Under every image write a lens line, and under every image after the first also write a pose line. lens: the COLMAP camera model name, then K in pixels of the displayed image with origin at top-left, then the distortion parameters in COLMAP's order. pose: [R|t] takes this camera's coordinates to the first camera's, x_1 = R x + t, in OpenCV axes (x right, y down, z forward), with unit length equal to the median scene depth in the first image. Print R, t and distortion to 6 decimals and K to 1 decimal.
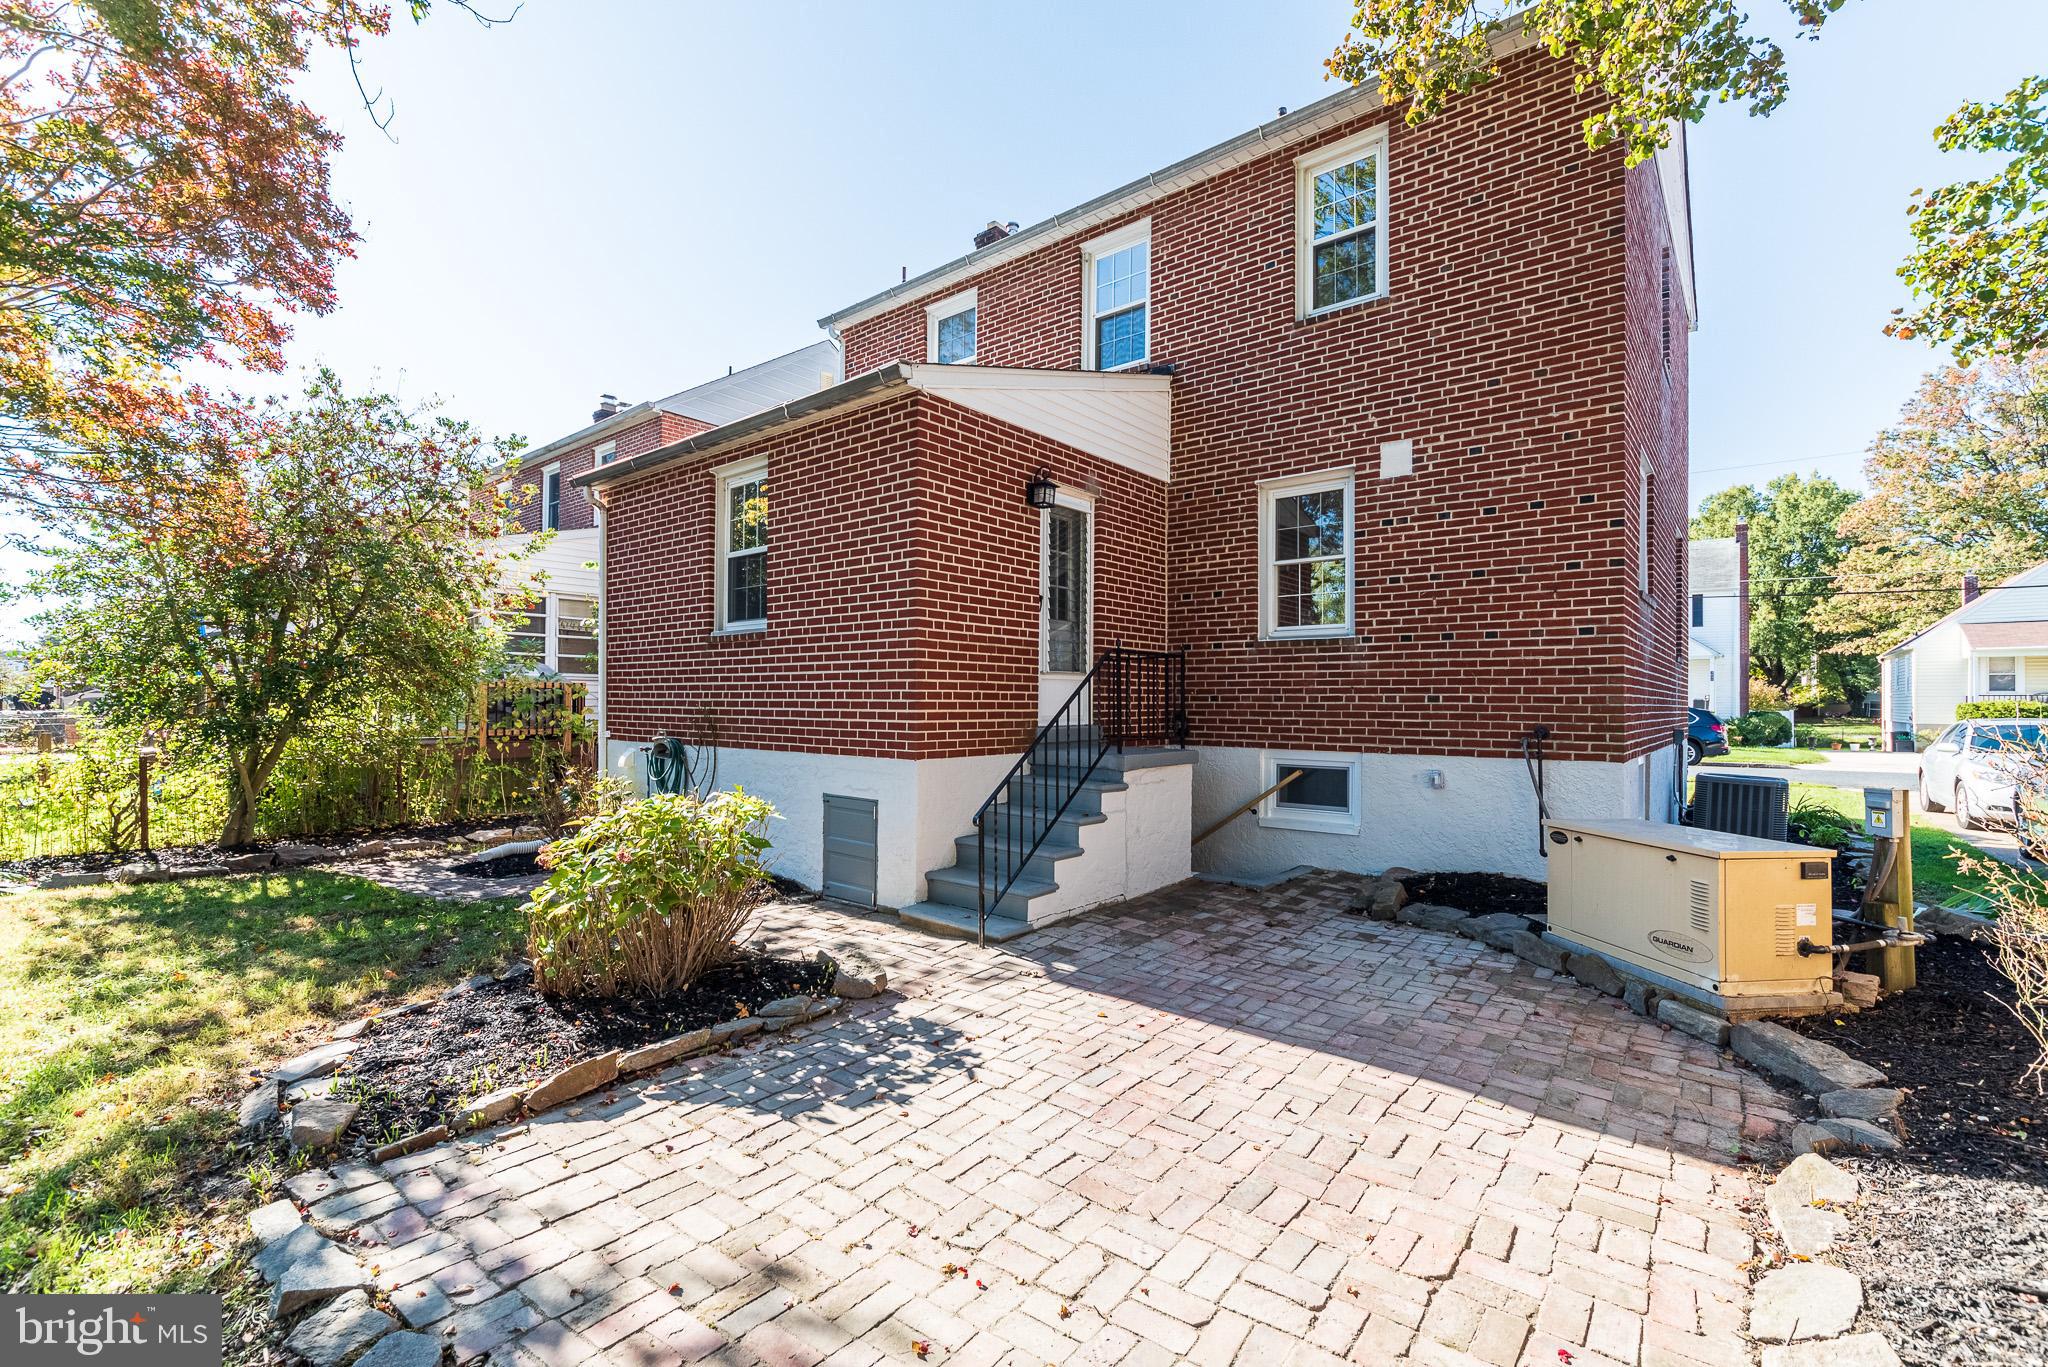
lens RADIAL K [[882.5, 0, 1024.0], [0, 882.5, 683.5], [0, 0, 1]] dist [0.003080, 0.000324]
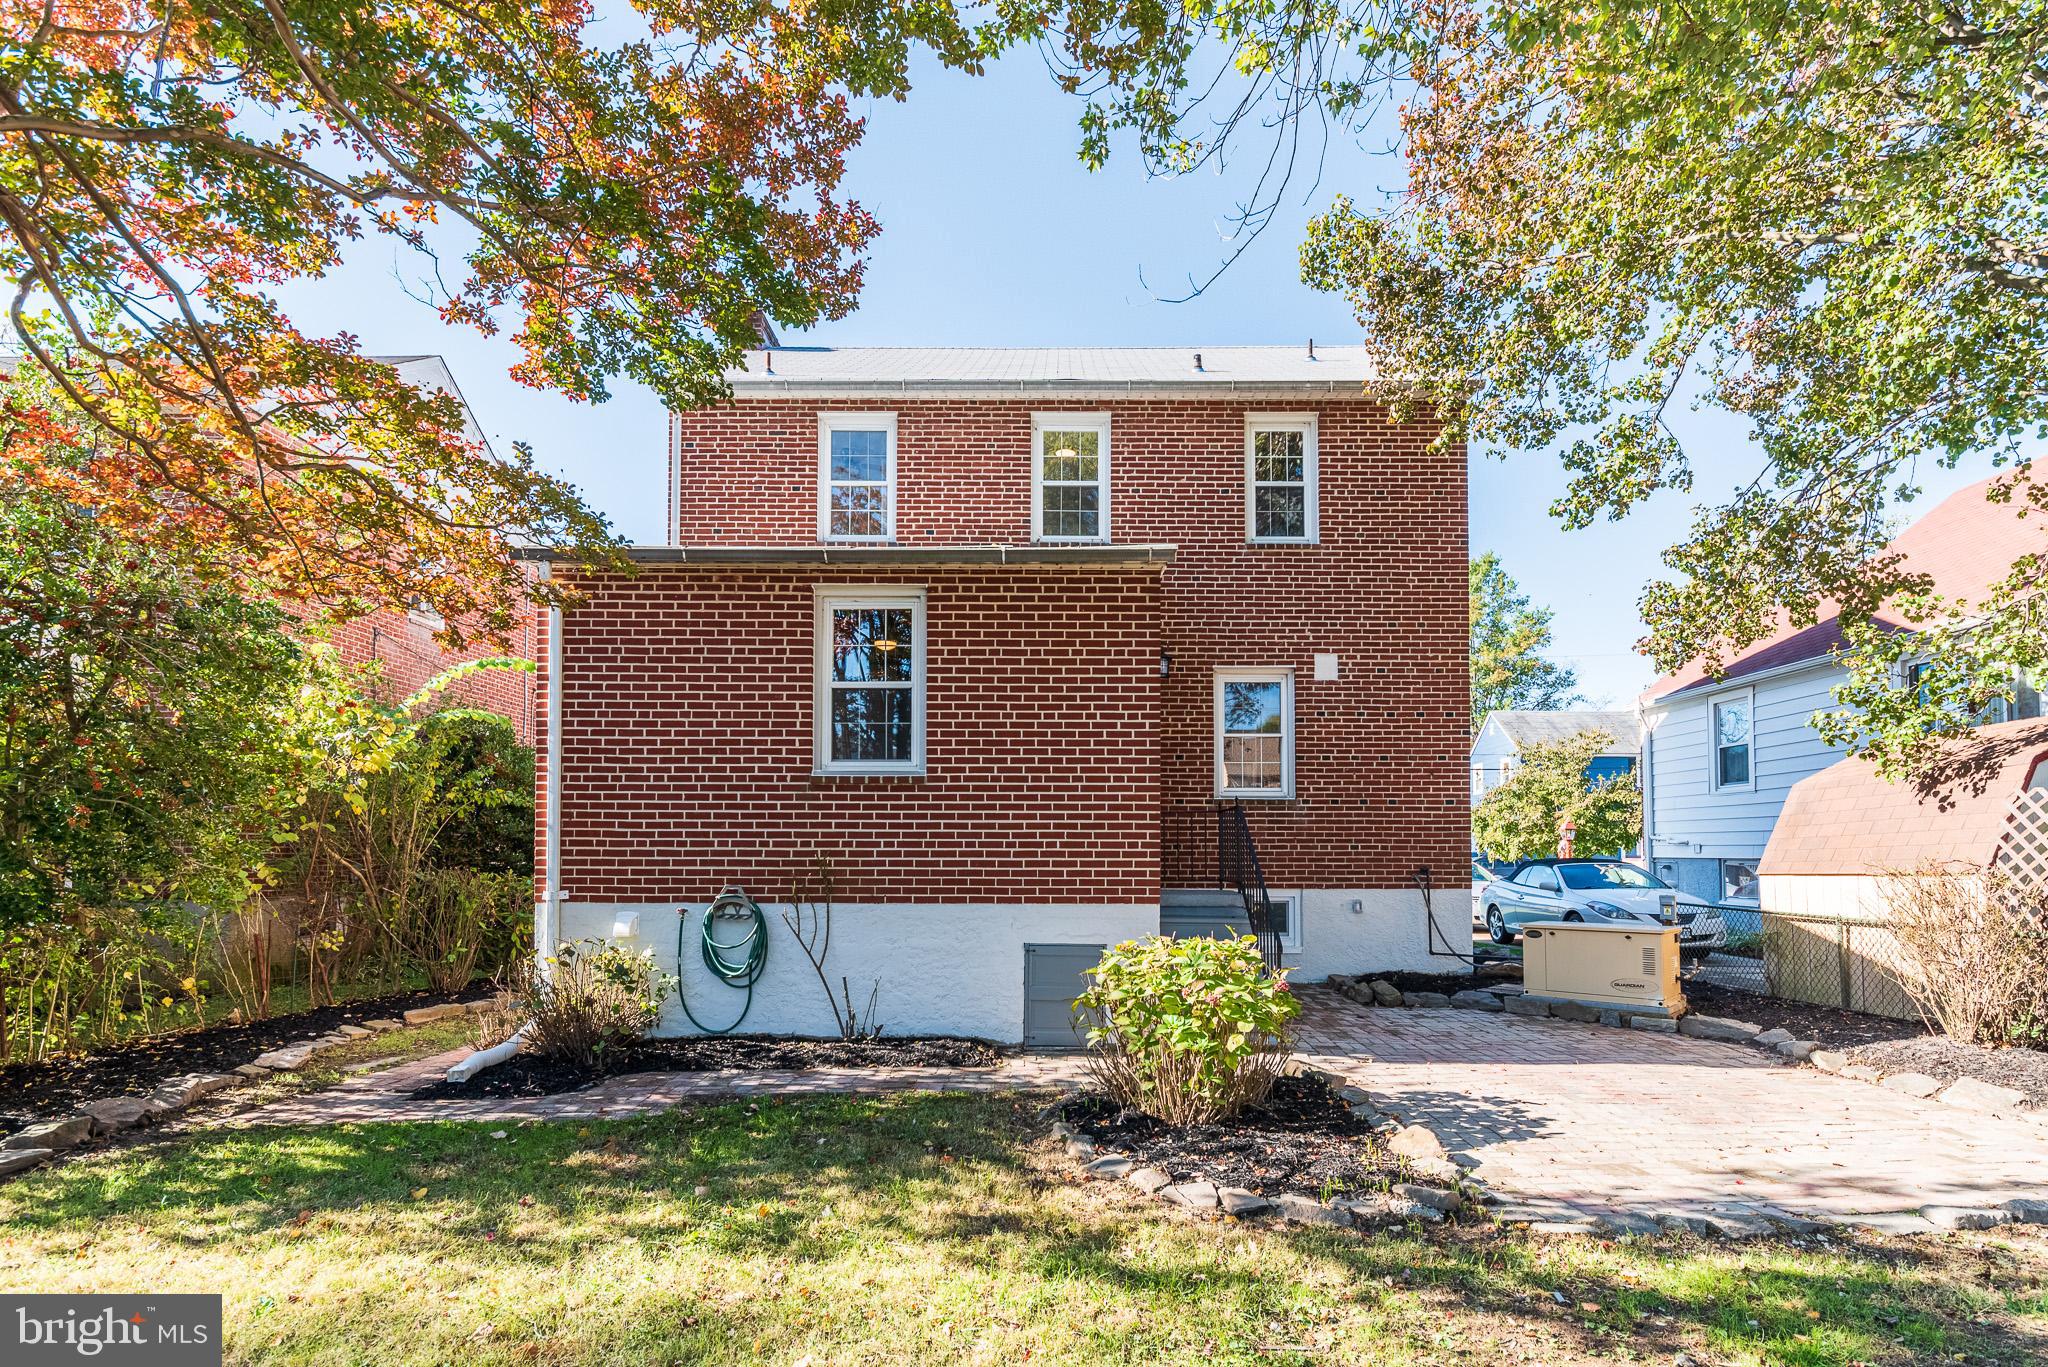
lens RADIAL K [[1028.2, 0, 1023.4], [0, 1028.2, 791.9], [0, 0, 1]] dist [0.000303, -0.000175]
pose [[0.769955, 0.032847, 0.637252, -0.953177], [-0.011623, 0.999230, -0.037462, -0.002509], [-0.637992, 0.021438, 0.769744, 0.106072]]
